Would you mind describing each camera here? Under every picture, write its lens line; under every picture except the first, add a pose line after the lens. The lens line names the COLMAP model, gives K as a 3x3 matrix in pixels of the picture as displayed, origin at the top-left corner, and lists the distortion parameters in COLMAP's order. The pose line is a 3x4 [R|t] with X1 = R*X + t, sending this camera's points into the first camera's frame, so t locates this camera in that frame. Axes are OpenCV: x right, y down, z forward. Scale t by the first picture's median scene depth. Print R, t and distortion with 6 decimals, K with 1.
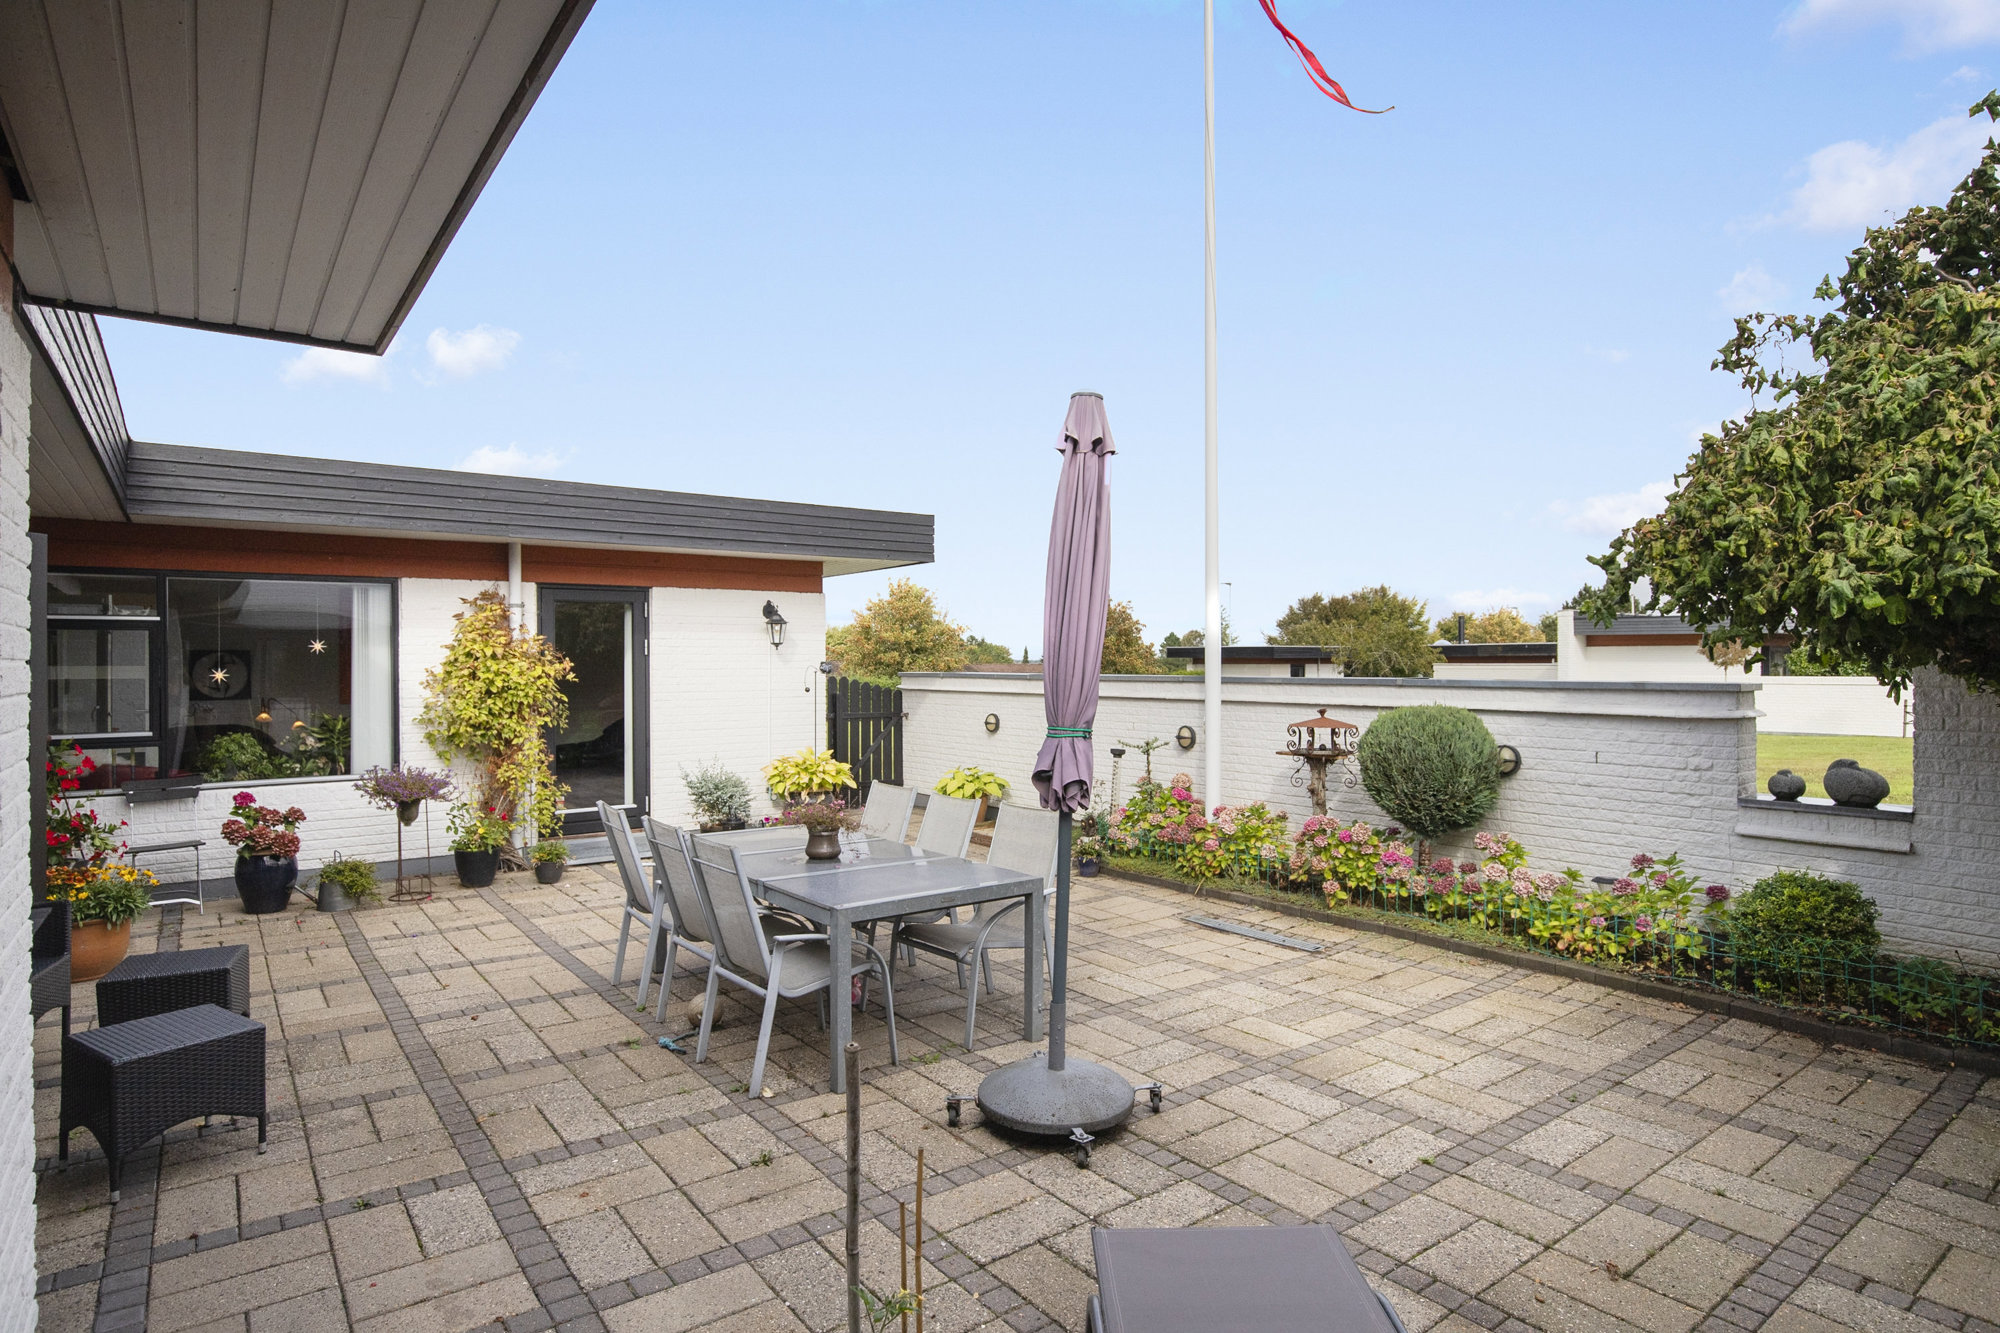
lens RADIAL K [[1074.8, 0, 1000.0], [0, 1074.8, 666.5], [0, 0, 1]] dist [-0.021231, -0.000049]
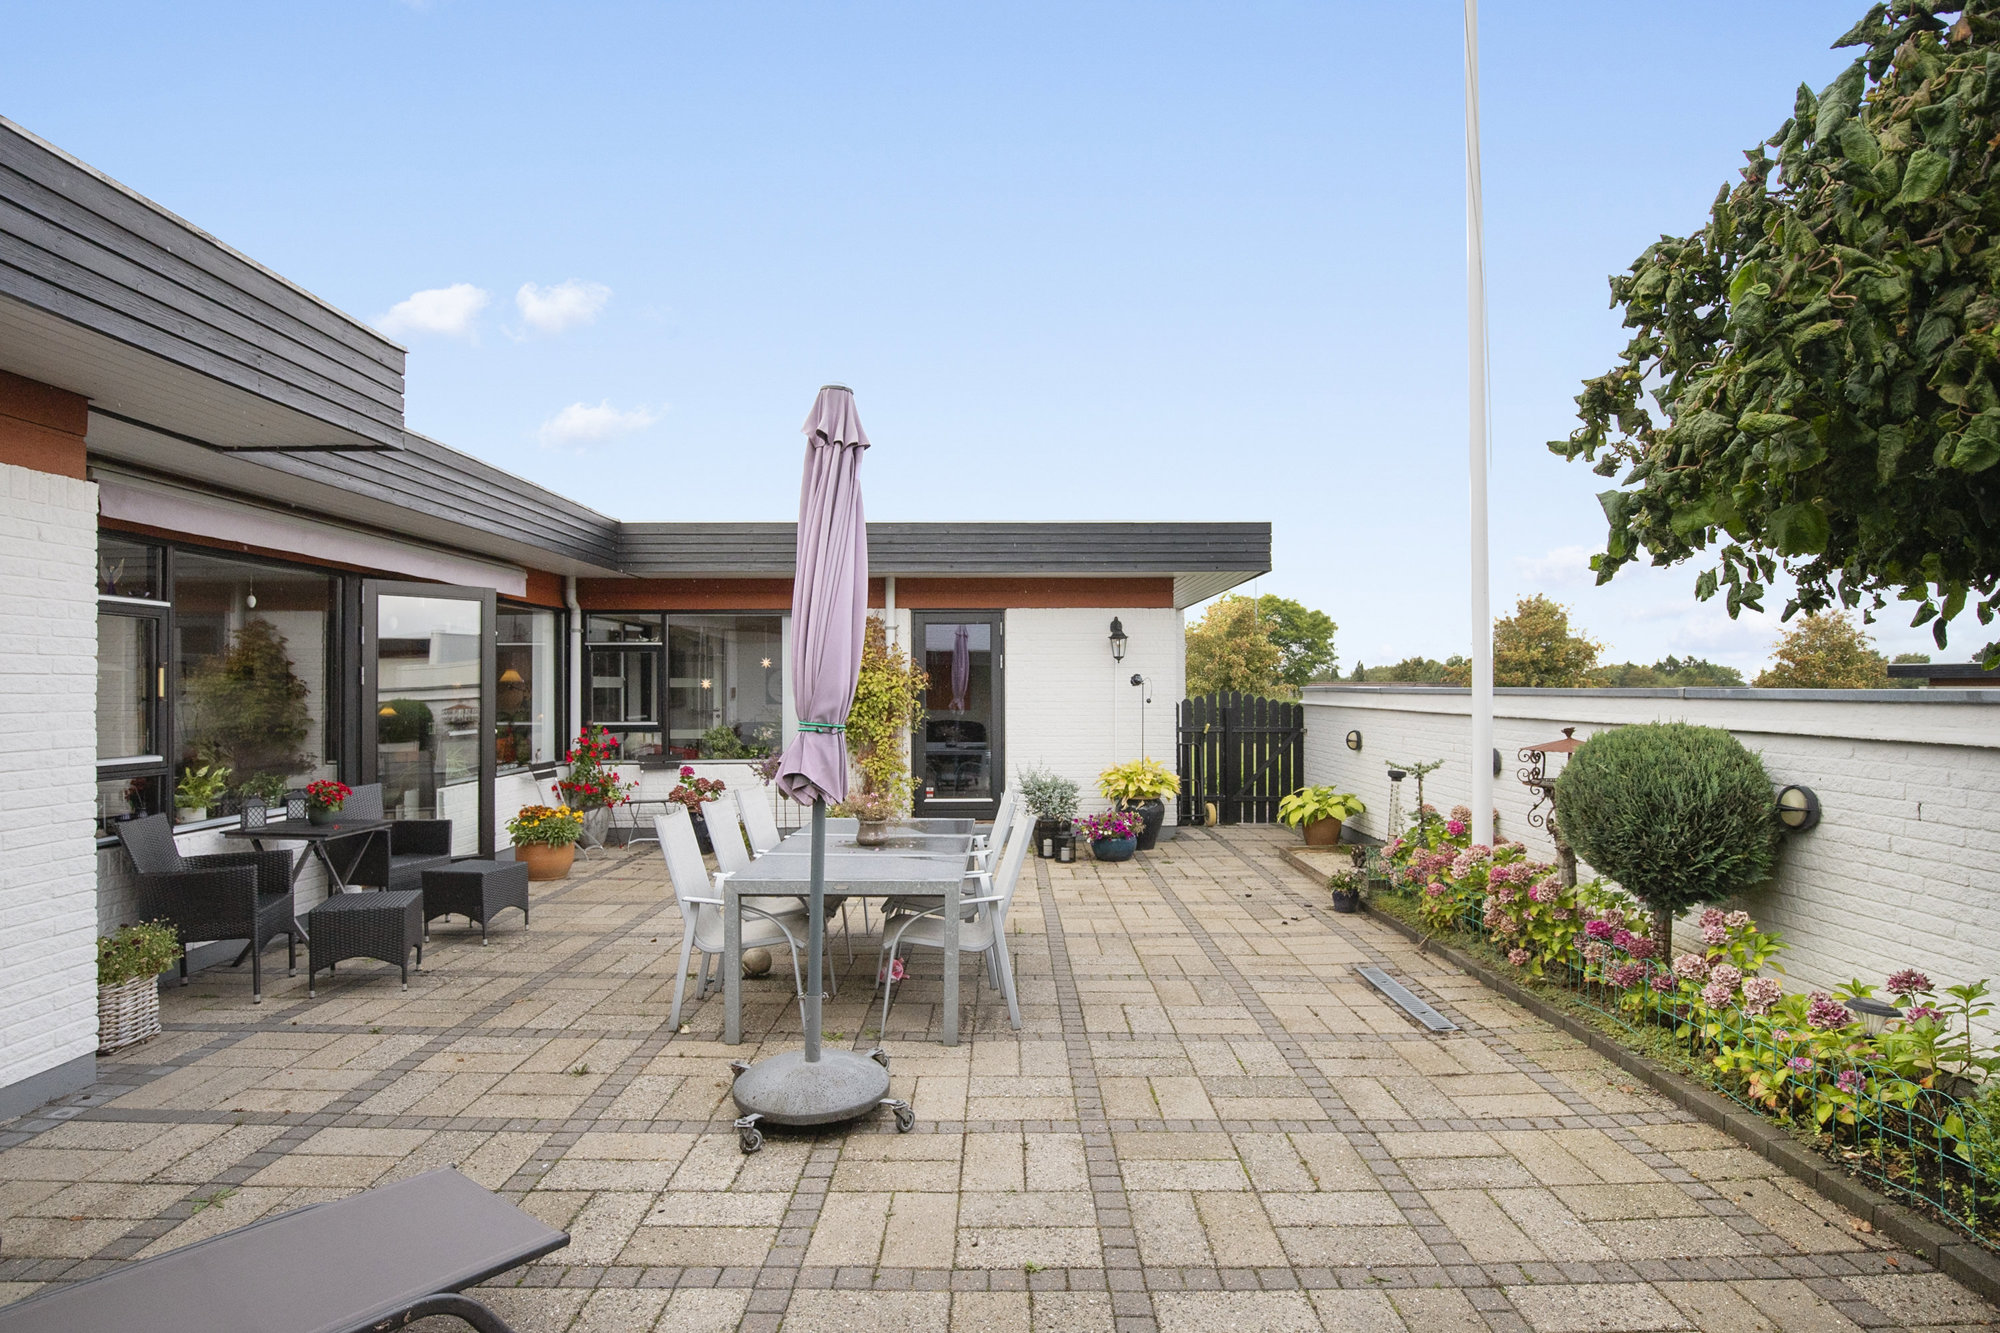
lens RADIAL K [[1012.3, 0, 1000.0], [0, 1012.3, 666.5], [0, 0, 1]] dist [-0.037740, 0.009761]
pose [[0.800215, -0.008538, -0.599653, 0.526043], [-0.005089, 0.999766, -0.021026, 0.016790], [0.599692, 0.019877, 0.799984, 0.234800]]
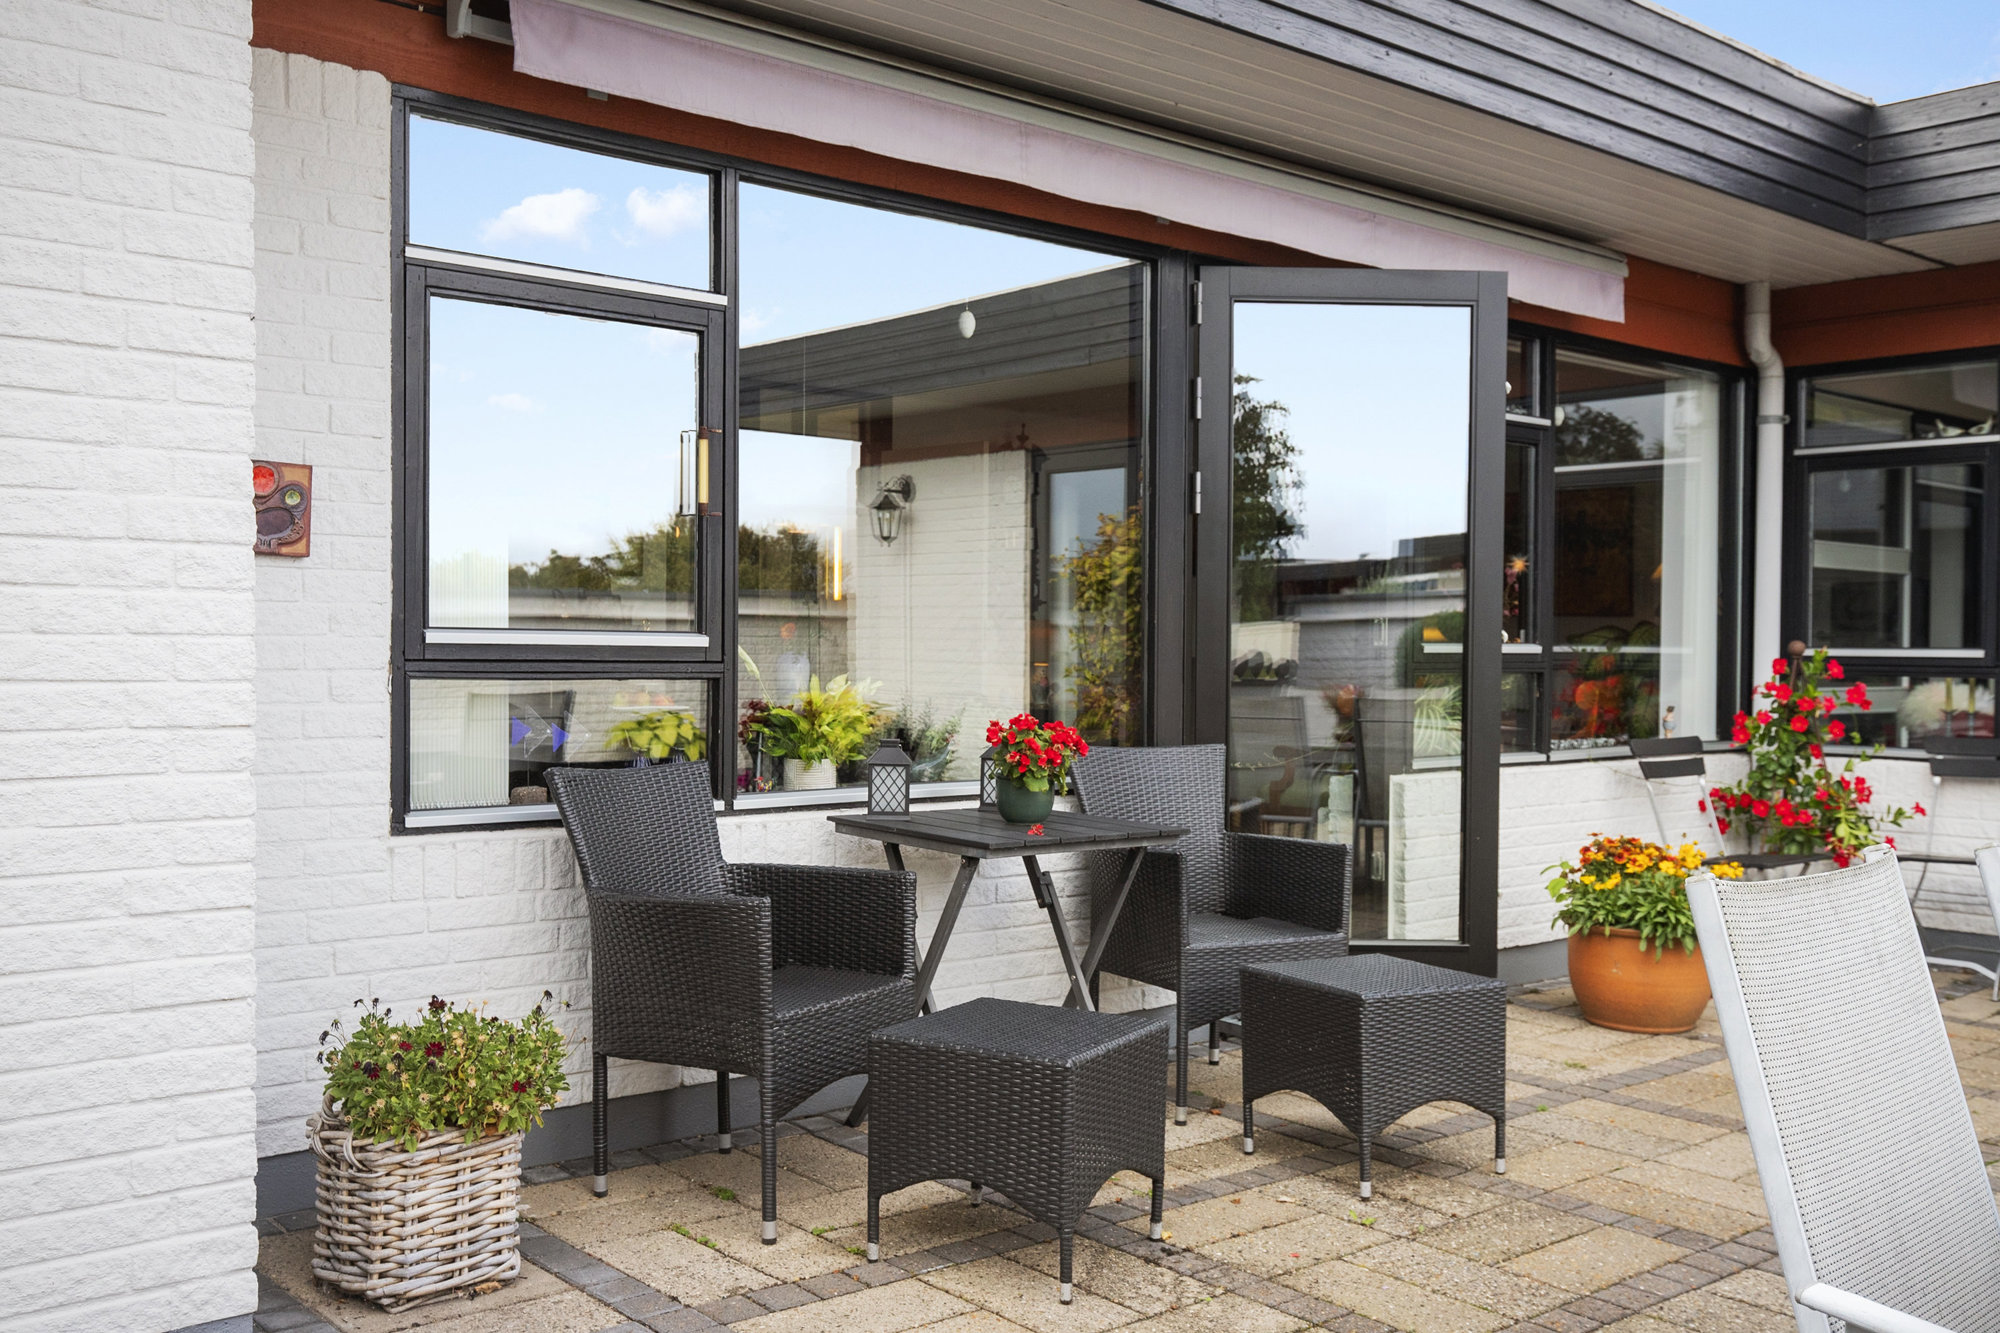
lens RADIAL K [[1851.7, 0, 1000.0], [0, 1851.7, 666.5], [0, 0, 1]] dist [-0.006321, 0.007689]
pose [[0.070932, 0.021493, -0.997250, 0.136017], [-0.018836, 0.999618, 0.020205, 0.079262], [0.997303, 0.017351, 0.071310, 0.571008]]
